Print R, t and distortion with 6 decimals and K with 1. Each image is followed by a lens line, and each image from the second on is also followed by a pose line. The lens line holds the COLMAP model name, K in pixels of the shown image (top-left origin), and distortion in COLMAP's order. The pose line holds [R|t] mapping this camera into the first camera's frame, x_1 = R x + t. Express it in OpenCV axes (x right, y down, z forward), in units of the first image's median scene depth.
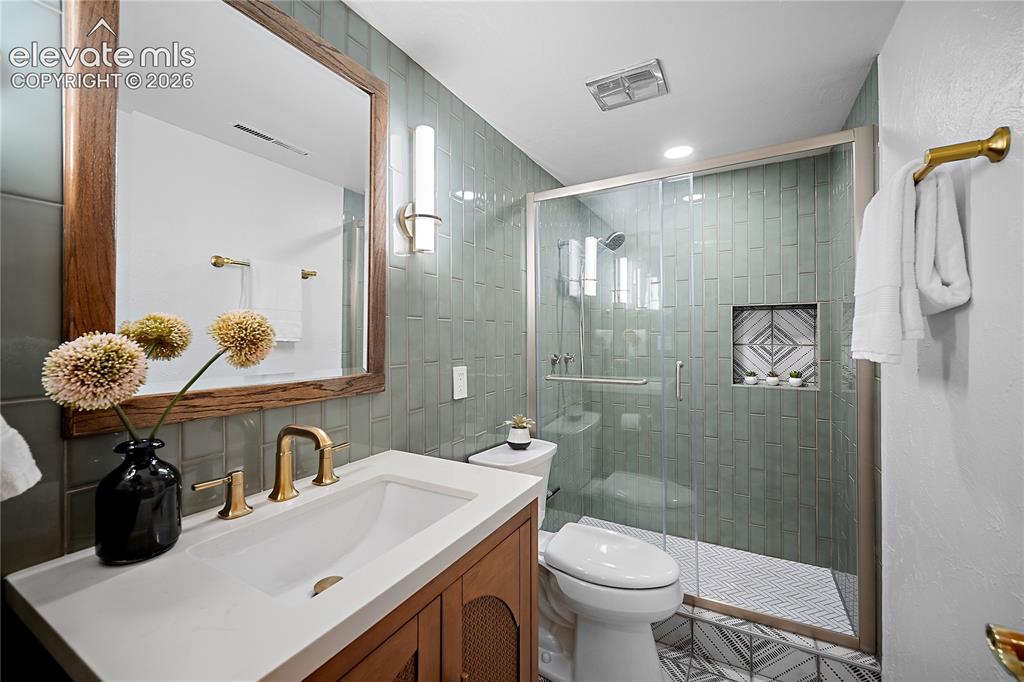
lens RADIAL K [[404.0, 0, 515.3], [0, 404.0, 337.2], [0, 0, 1]] dist [-0.005257, 0.001441]
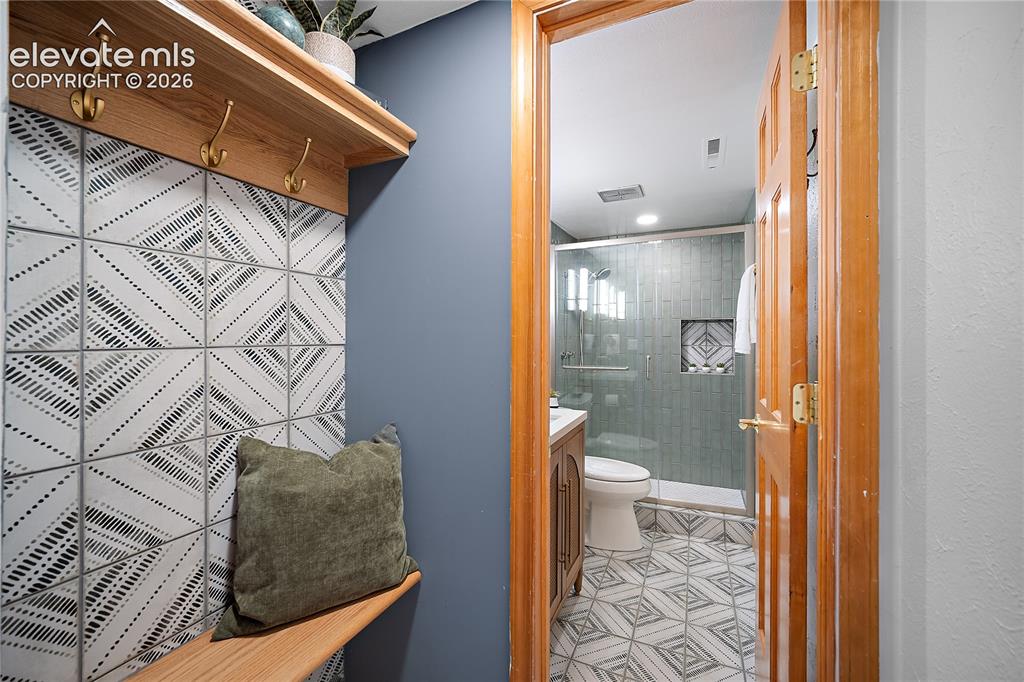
lens RADIAL K [[404.0, 0, 511.2], [0, 404.0, 341.7], [0, 0, 1]] dist [-0.005257, 0.001441]
pose [[0.996269, 0.000802, 0.086303, -0.218287], [-0.001578, 0.999959, 0.008926, -0.008373], [-0.086292, -0.009029, 0.996229, -0.437887]]
